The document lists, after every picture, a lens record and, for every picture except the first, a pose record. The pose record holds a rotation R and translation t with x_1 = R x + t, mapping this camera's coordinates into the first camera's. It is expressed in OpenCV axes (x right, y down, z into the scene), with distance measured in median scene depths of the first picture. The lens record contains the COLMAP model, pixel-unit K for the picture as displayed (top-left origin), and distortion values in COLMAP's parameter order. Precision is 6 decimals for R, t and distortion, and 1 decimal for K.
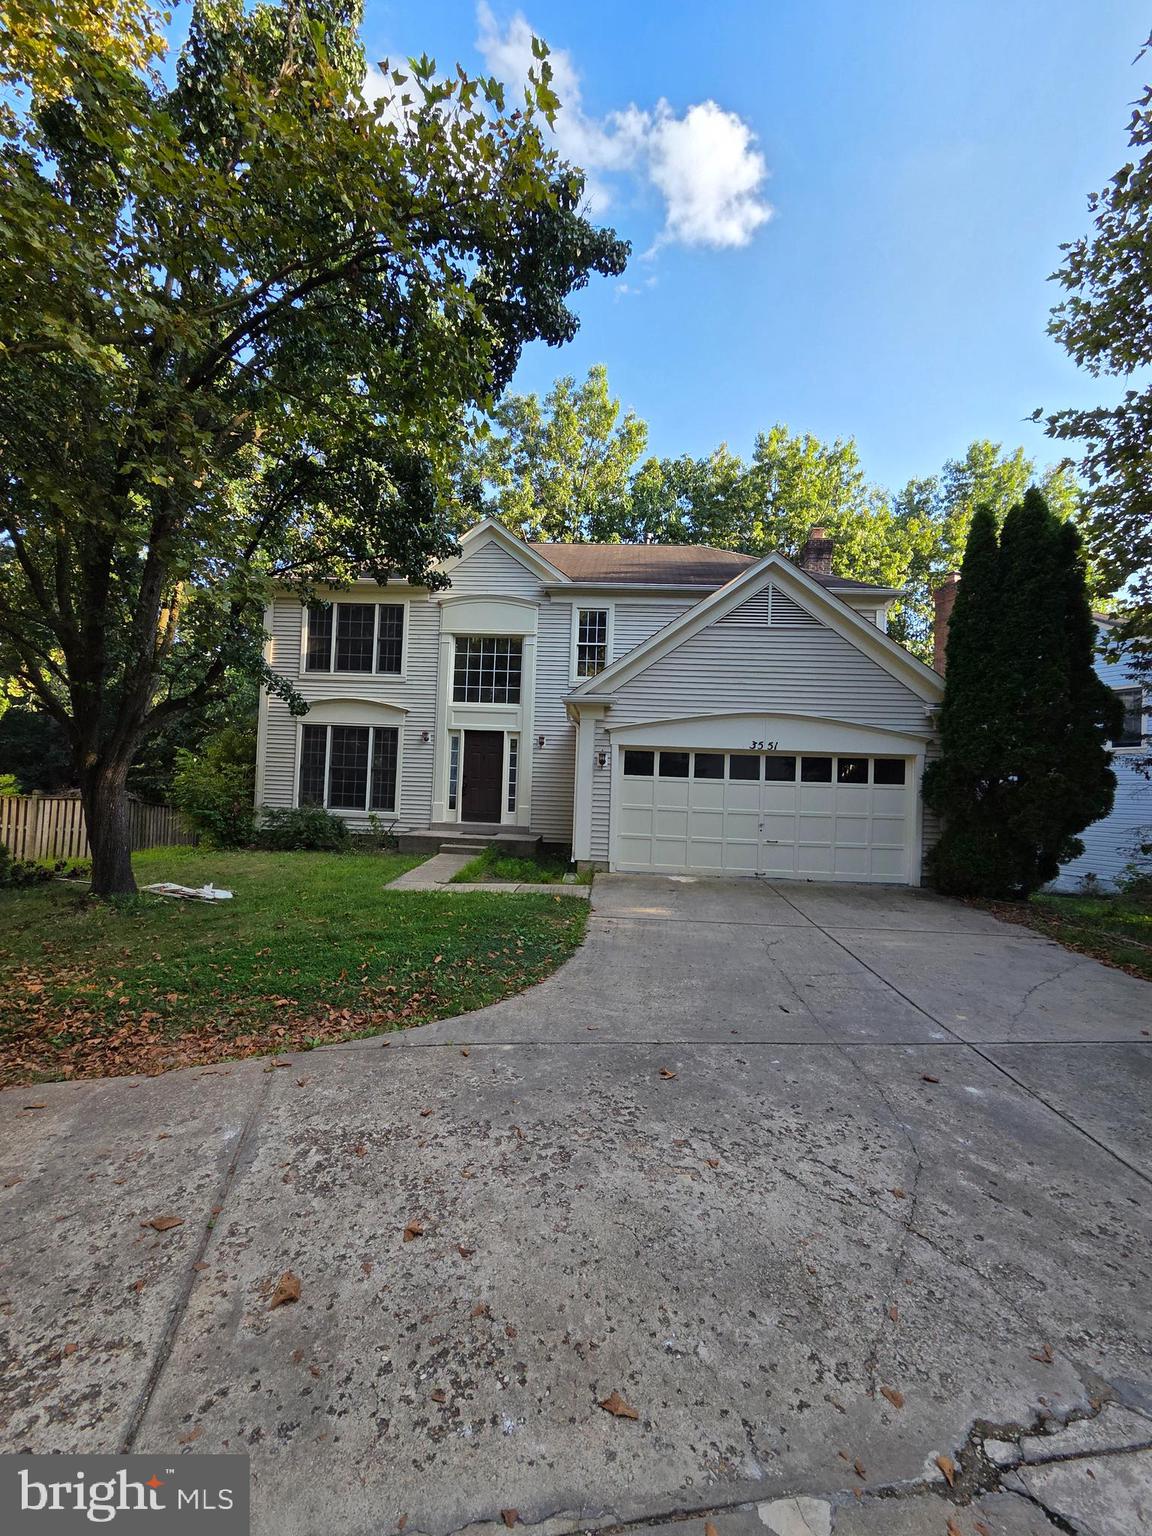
lens RADIAL K [[617.3, 0, 578.5], [0, 617.3, 767.2], [0, 0, 1]] dist [-0.000221, 0.000235]
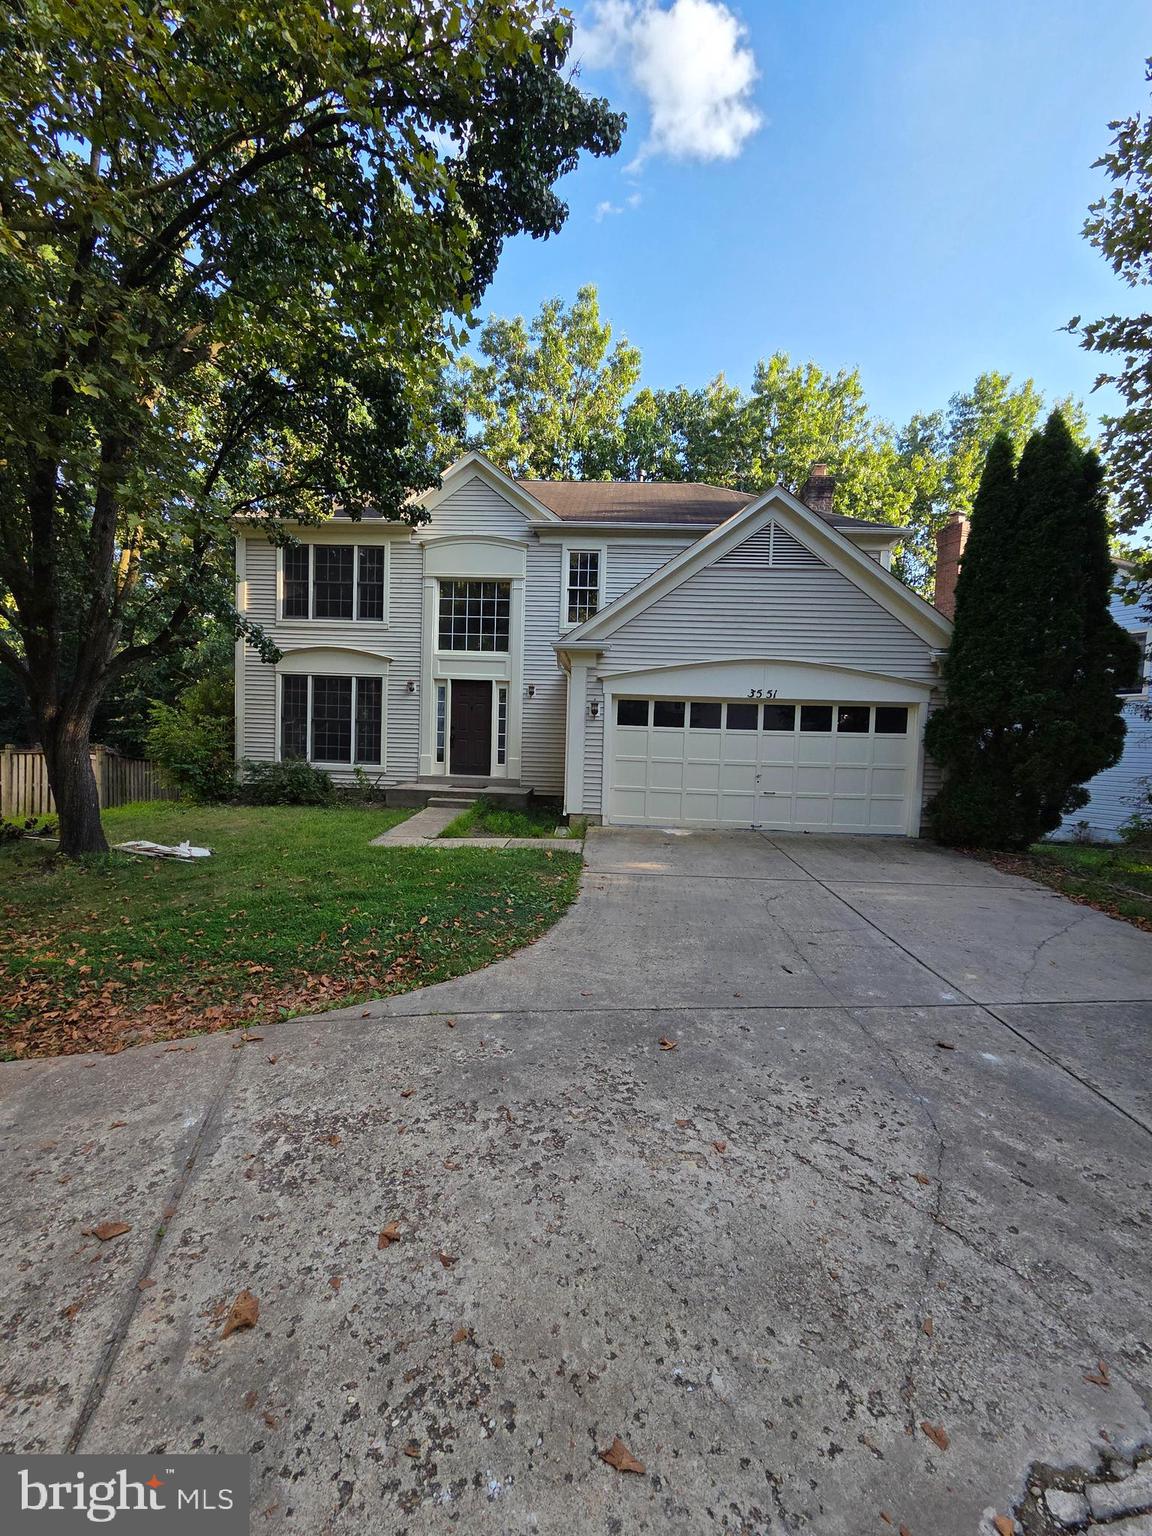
lens RADIAL K [[617.0, 0, 578.6], [0, 617.0, 765.6], [0, 0, 1]] dist [-0.000430, -0.000221]
pose [[0.999883, -0.006430, 0.013877, -0.000481], [0.005345, 0.997029, 0.076846, 0.001889], [-0.014330, -0.076763, 0.996946, 0.058674]]
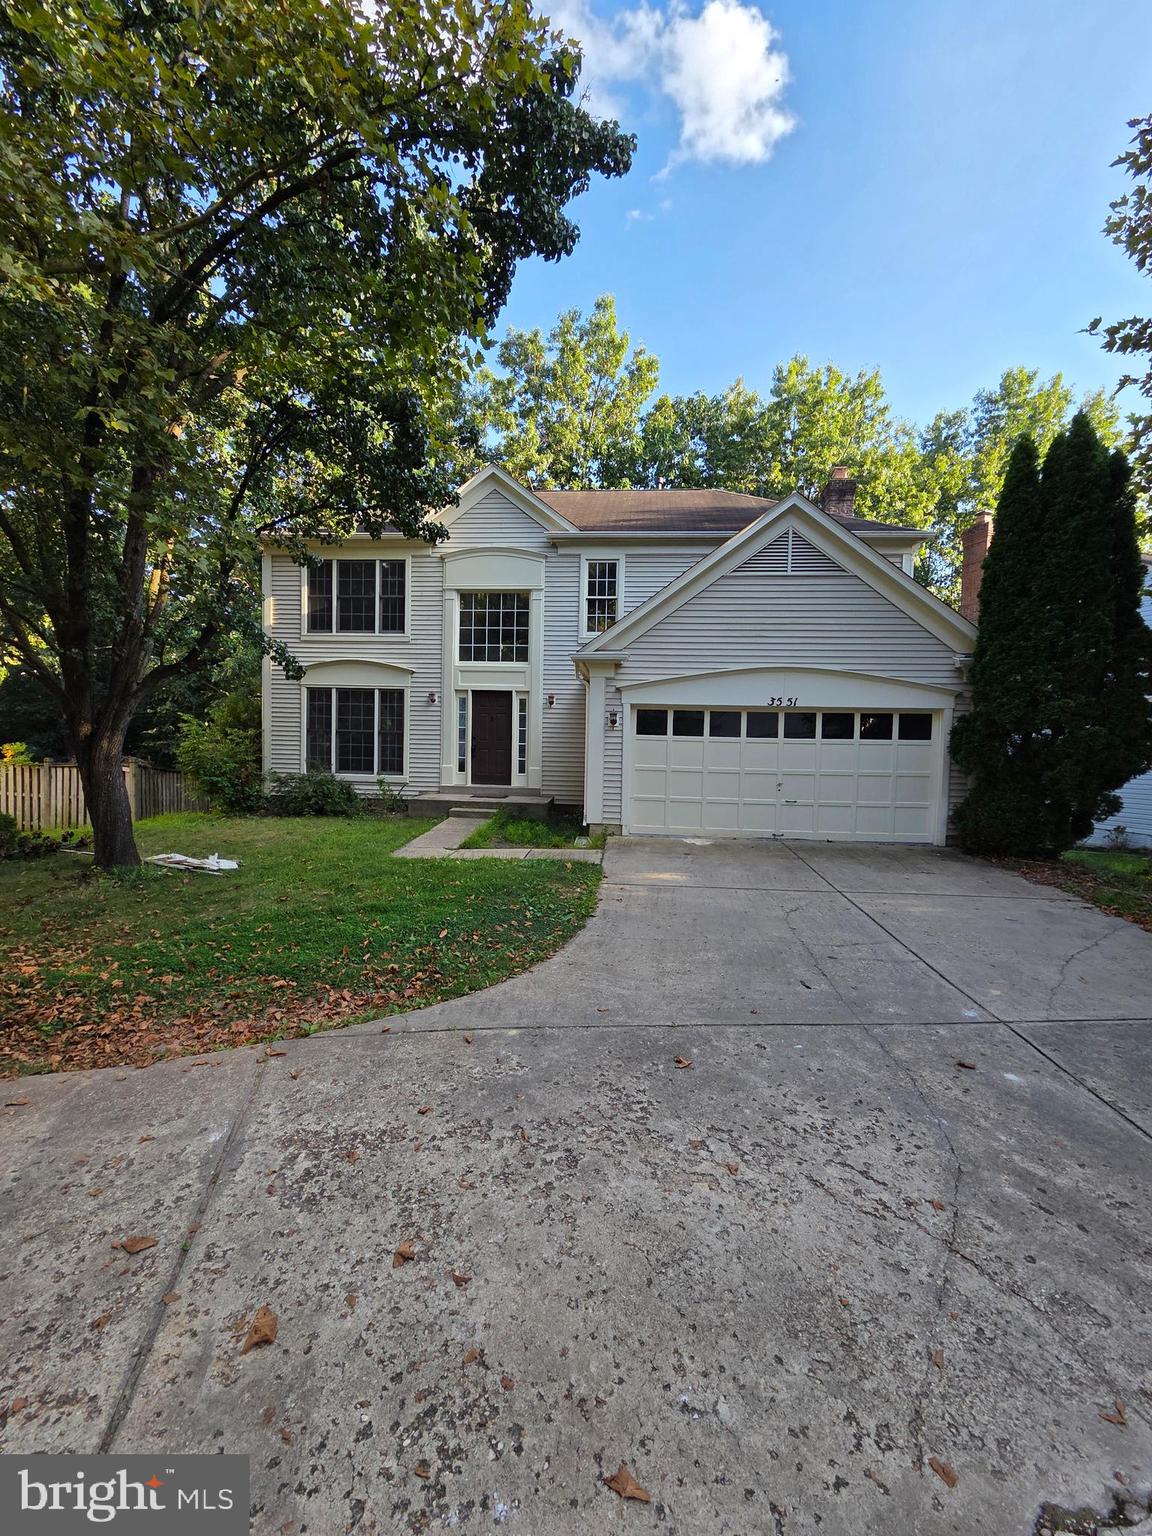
lens RADIAL K [[618.1, 0, 580.0], [0, 618.1, 765.4], [0, 0, 1]] dist [-0.001231, 0.000252]
pose [[0.999653, -0.015699, -0.021142, 0.008792], [0.017102, 0.997547, 0.067885, -0.010671], [0.020024, -0.068223, 0.997469, 0.052935]]
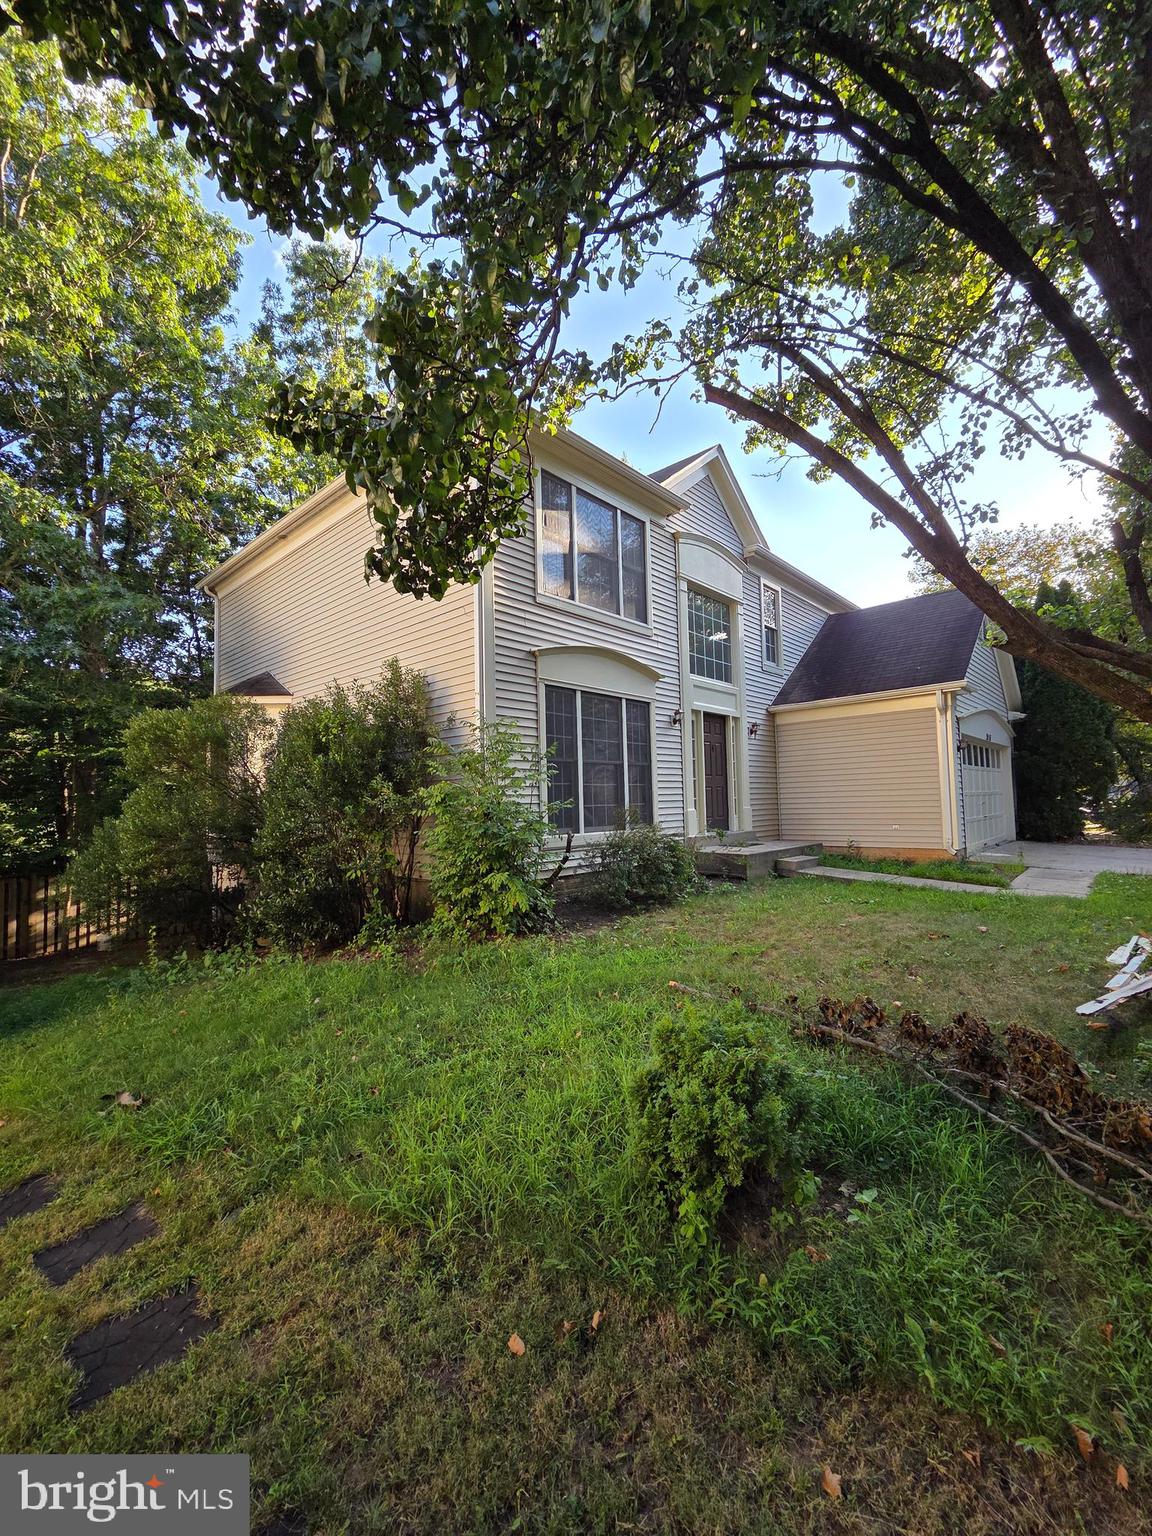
lens RADIAL K [[638.3, 0, 576.0], [0, 638.3, 768.0], [0, 0, 1]] dist [-0.000711, -0.000201]
pose [[0.634414, -0.002702, 0.772989, -1.912104], [-0.011189, 0.999857, 0.012678, 0.006400], [-0.772913, -0.016692, 0.634293, 1.301409]]
